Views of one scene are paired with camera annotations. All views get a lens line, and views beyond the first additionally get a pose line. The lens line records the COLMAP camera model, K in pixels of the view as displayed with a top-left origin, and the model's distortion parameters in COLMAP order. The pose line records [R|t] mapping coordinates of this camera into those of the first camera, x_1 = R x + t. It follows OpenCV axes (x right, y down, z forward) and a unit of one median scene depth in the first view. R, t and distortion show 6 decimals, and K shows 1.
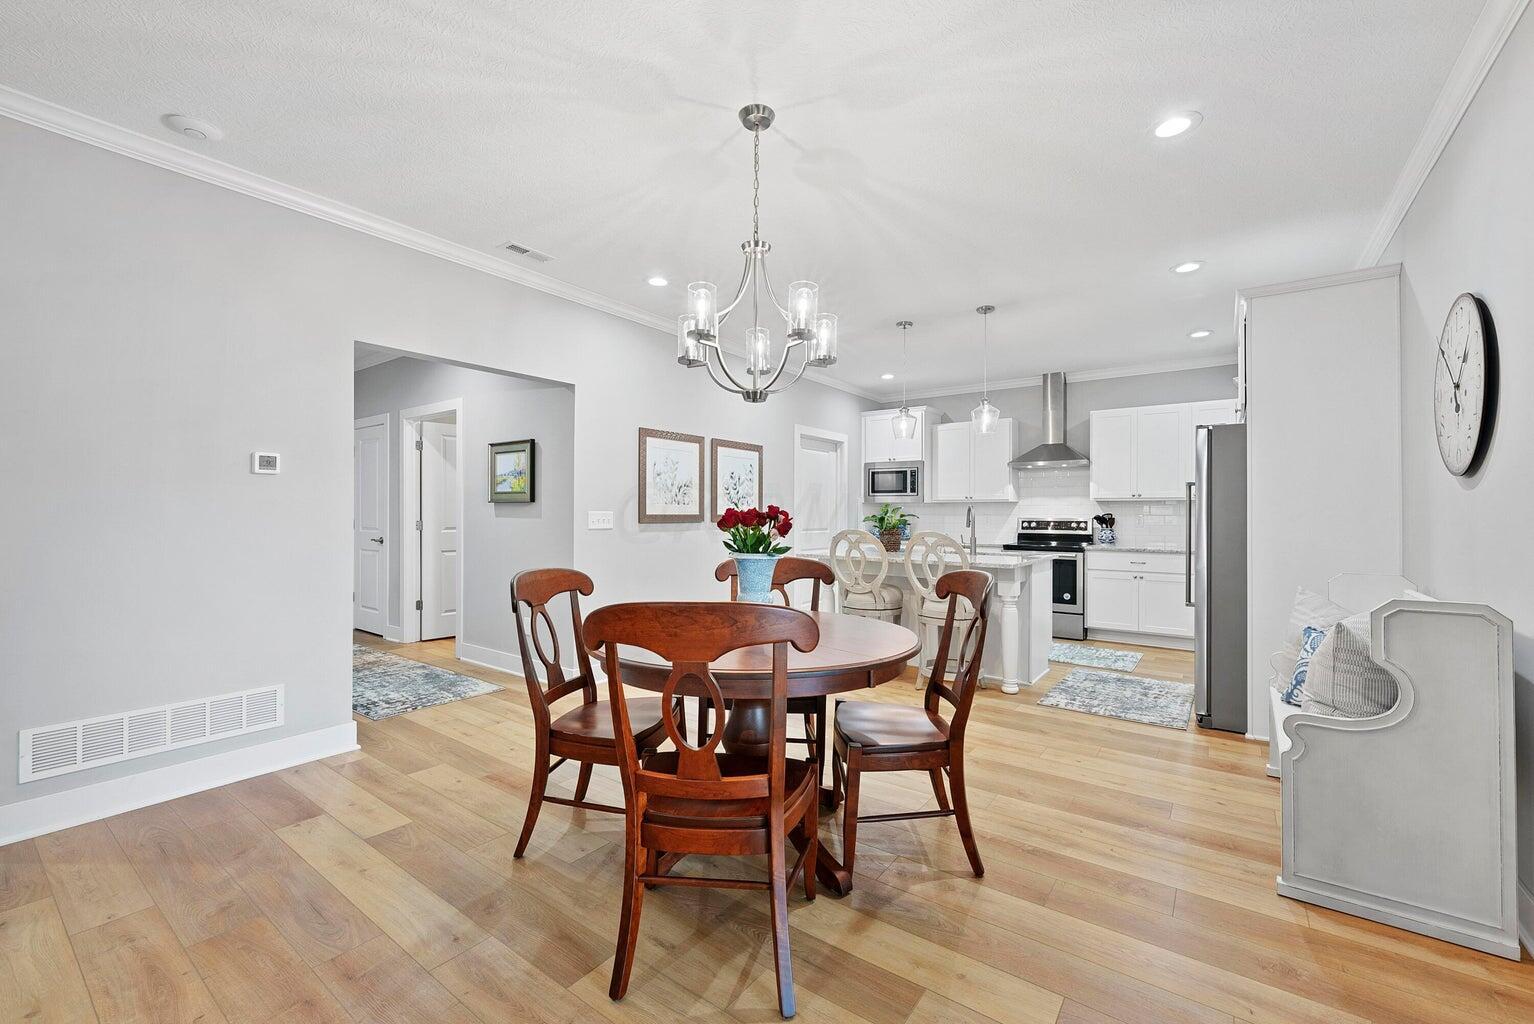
lens RADIAL K [[627.1, 0, 767.0], [0, 627.1, 512.0], [0, 0, 1]] dist [0.000937, 0.000029]
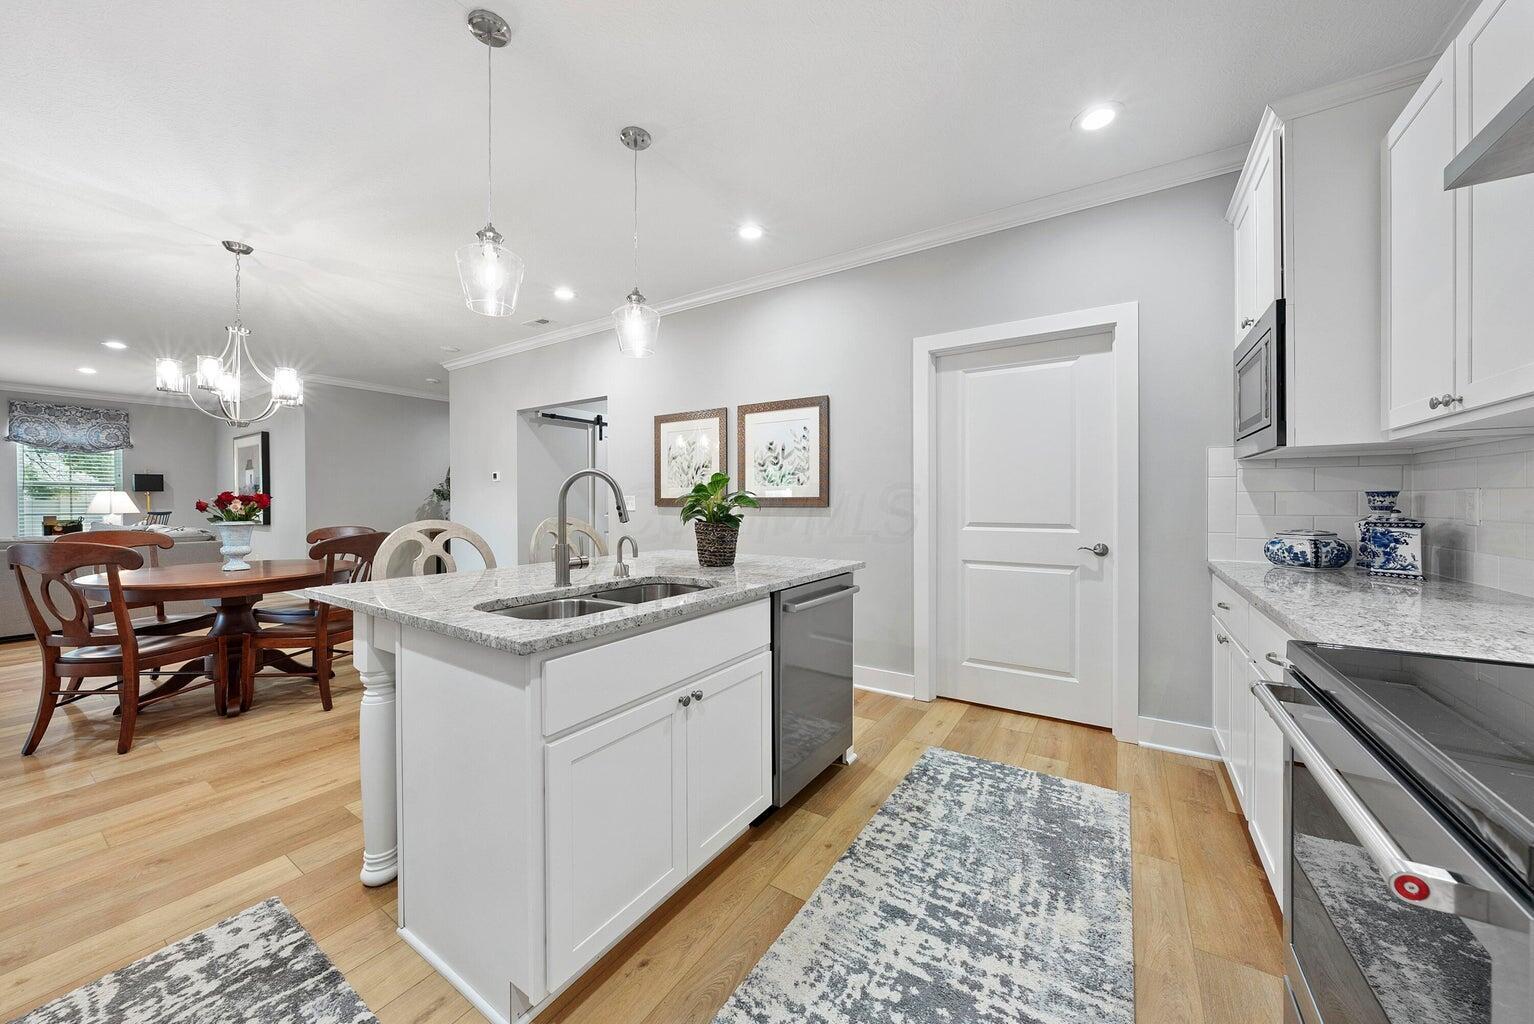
lens RADIAL K [[537.7, 0, 770.3], [0, 537.7, 505.7], [0, 0, 1]] dist [-0.000633, 0.000041]
pose [[0.061794, 0.004100, -0.998081, 0.528817], [0.004865, 0.999978, 0.004409, 0.010125], [0.998077, -0.005128, 0.061772, 0.836399]]
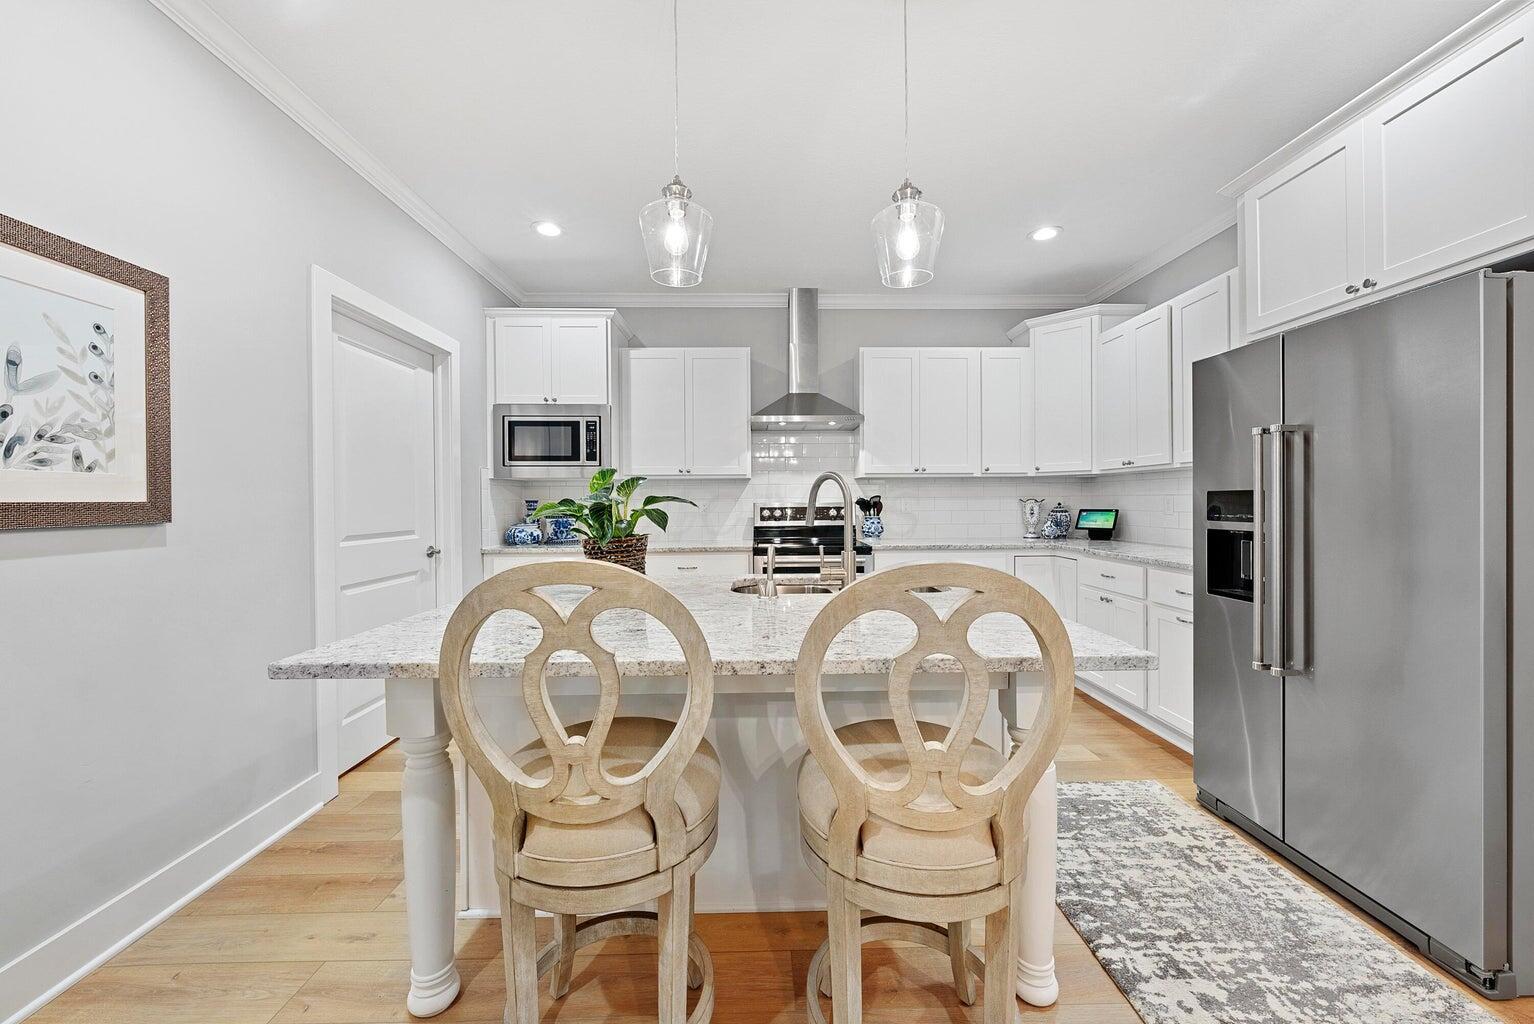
lens RADIAL K [[570.0, 0, 769.4], [0, 570.0, 503.8], [0, 0, 1]] dist [-0.001543, -0.000127]
pose [[0.789438, -0.012769, 0.613698, 0.049481], [0.008134, 0.999913, 0.010342, 0.004183], [-0.613777, -0.003173, 0.789473, 0.555739]]
